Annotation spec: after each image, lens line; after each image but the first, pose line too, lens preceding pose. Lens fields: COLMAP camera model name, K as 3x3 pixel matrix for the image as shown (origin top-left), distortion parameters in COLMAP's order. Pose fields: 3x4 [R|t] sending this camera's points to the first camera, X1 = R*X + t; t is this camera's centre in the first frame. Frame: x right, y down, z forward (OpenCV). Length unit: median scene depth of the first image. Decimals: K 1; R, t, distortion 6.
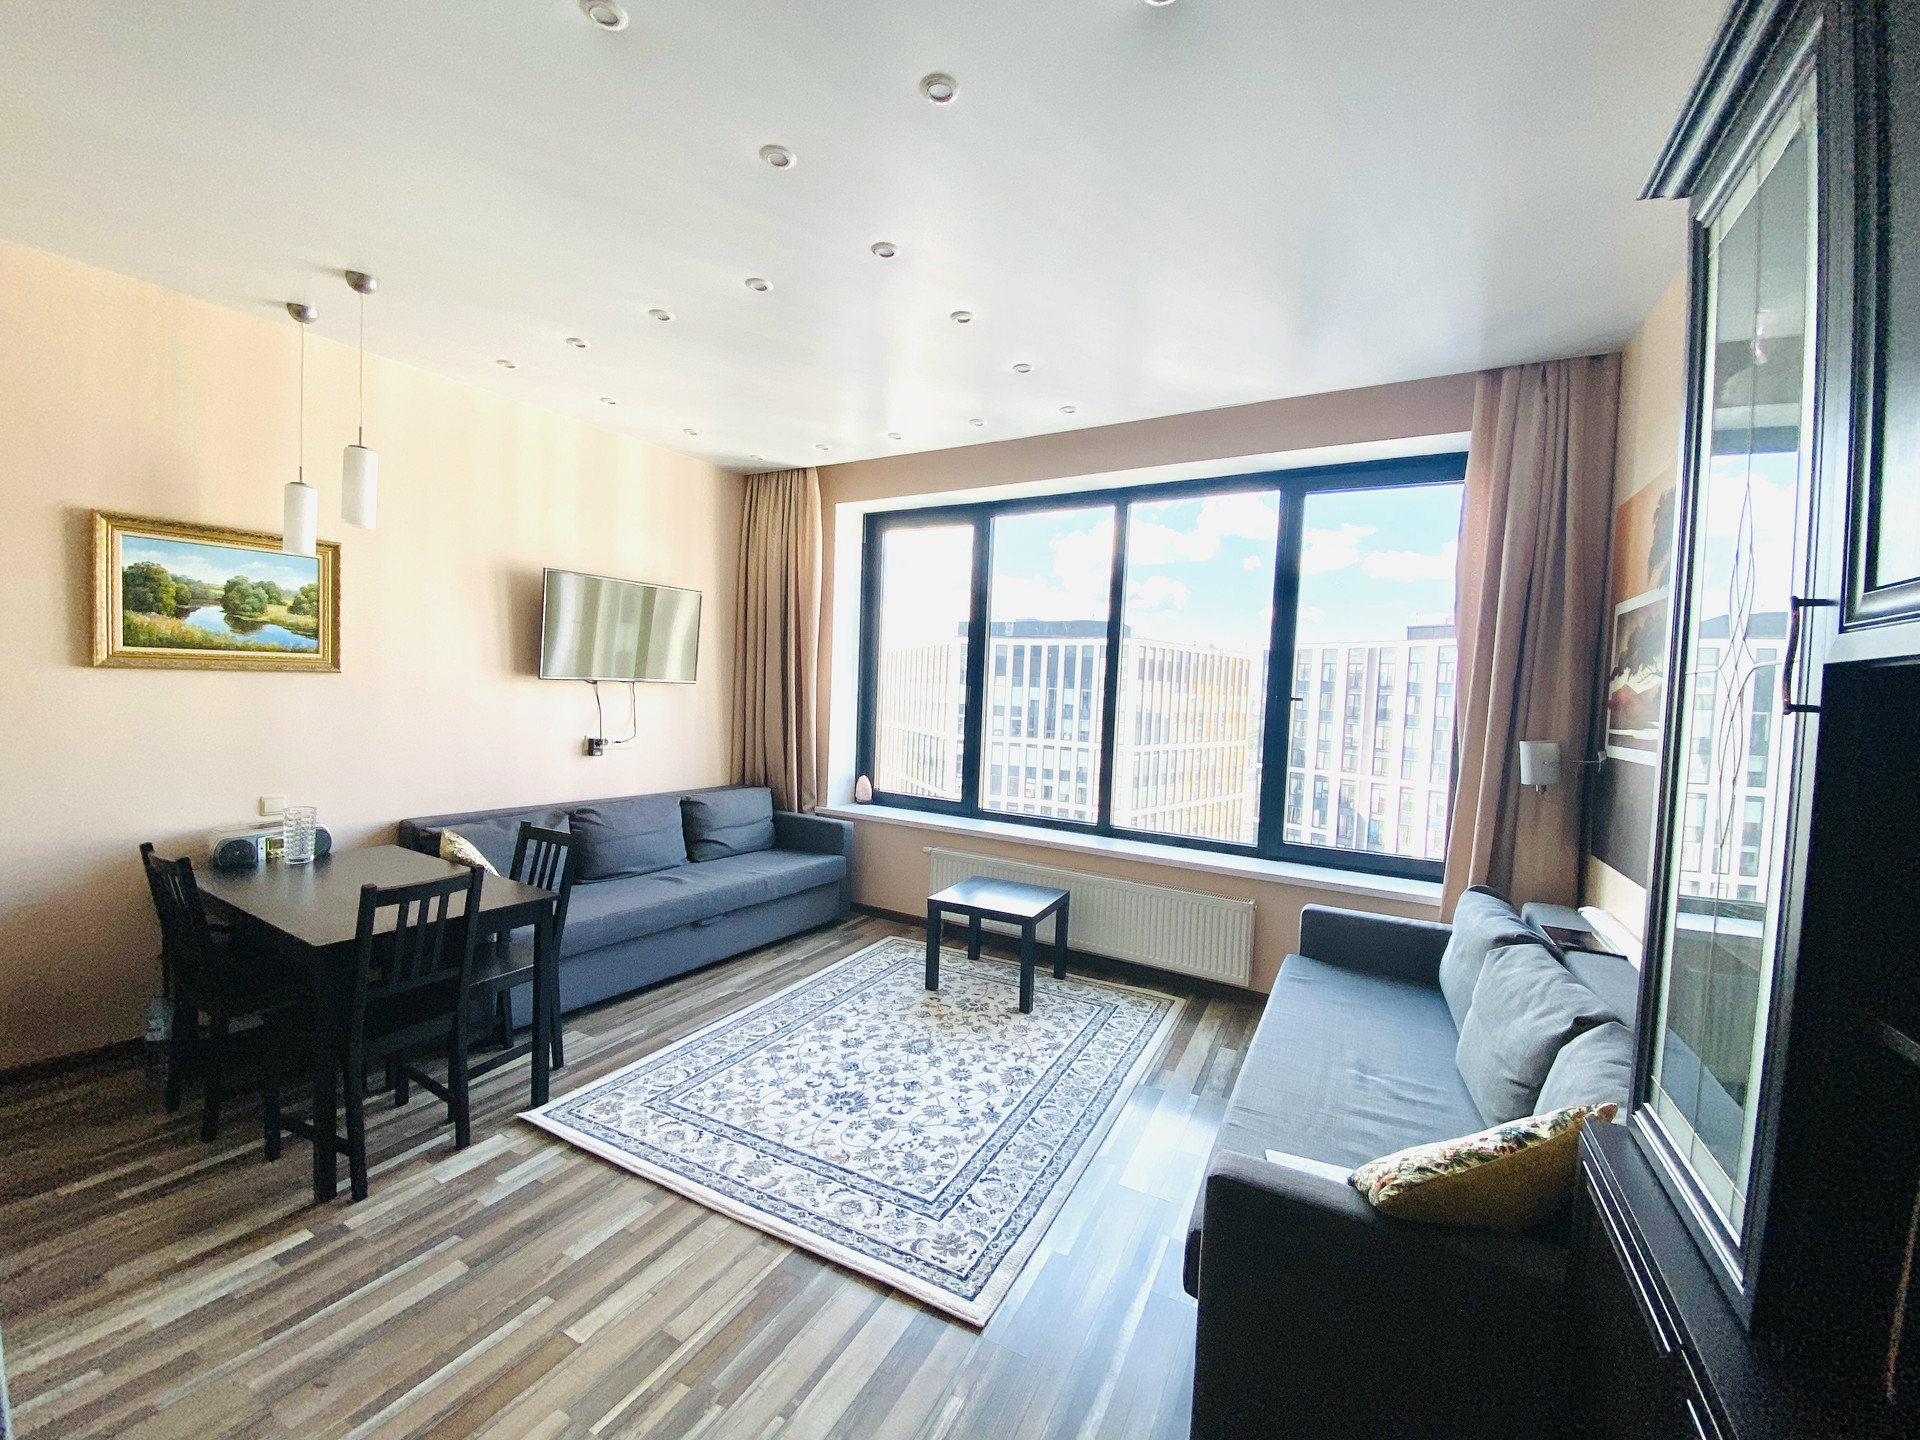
lens RADIAL K [[768.3, 0, 931.6], [0, 768.3, 718.5], [0, 0, 1]] dist [0.046477, -0.031041]
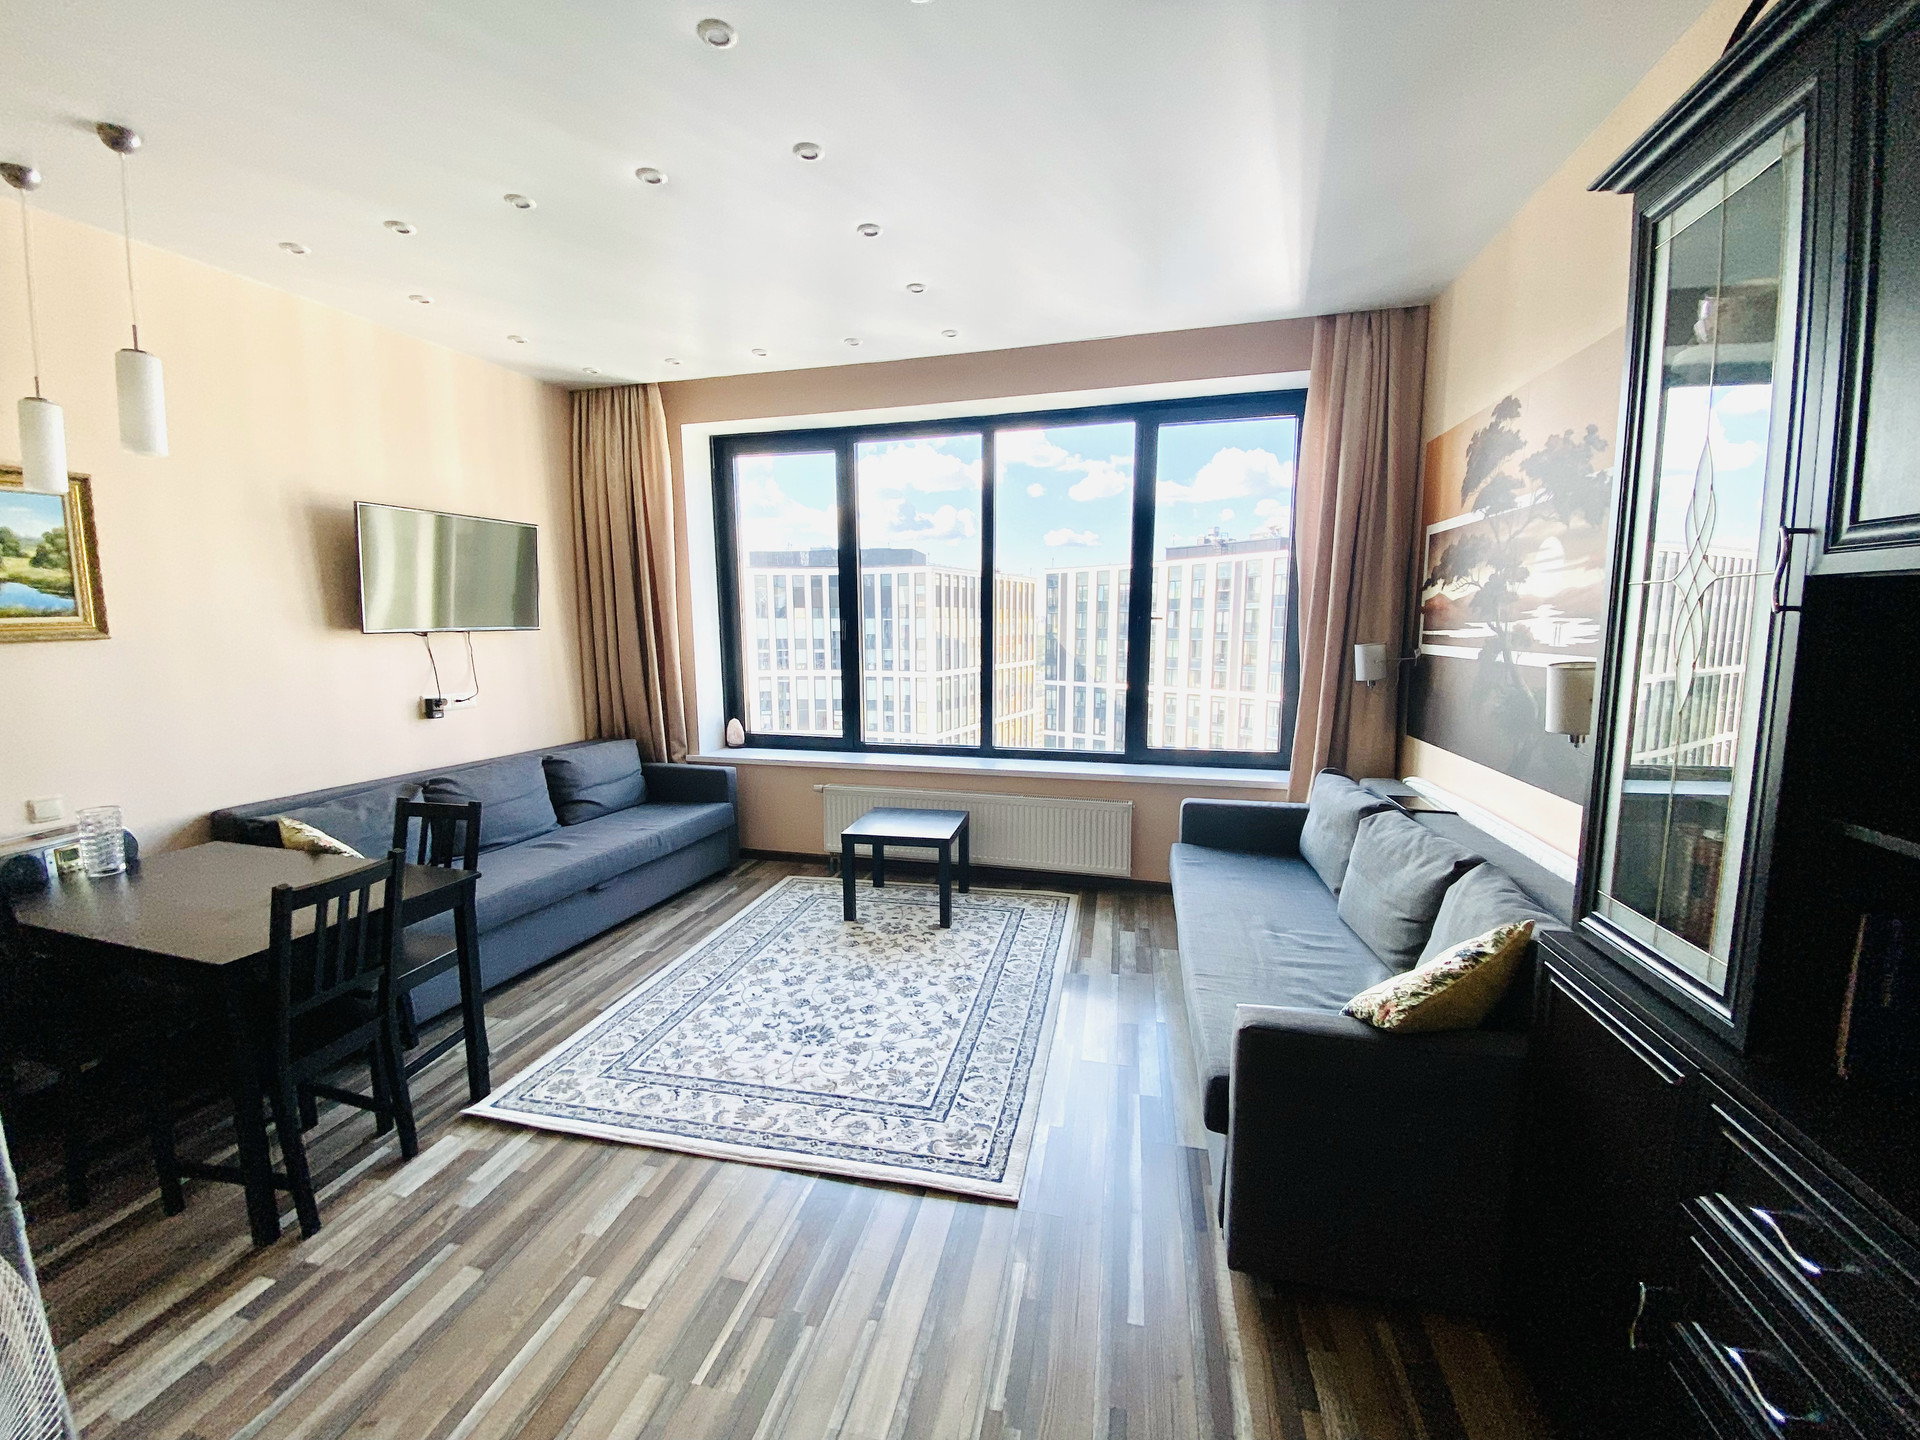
lens RADIAL K [[768.3, 0, 931.6], [0, 768.3, 718.5], [0, 0, 1]] dist [0.046477, -0.031041]
pose [[0.966538, -0.077183, 0.244636, -0.161510], [0.054922, 0.993811, 0.096554, -0.008746], [-0.250574, -0.079887, 0.964796, 0.011319]]
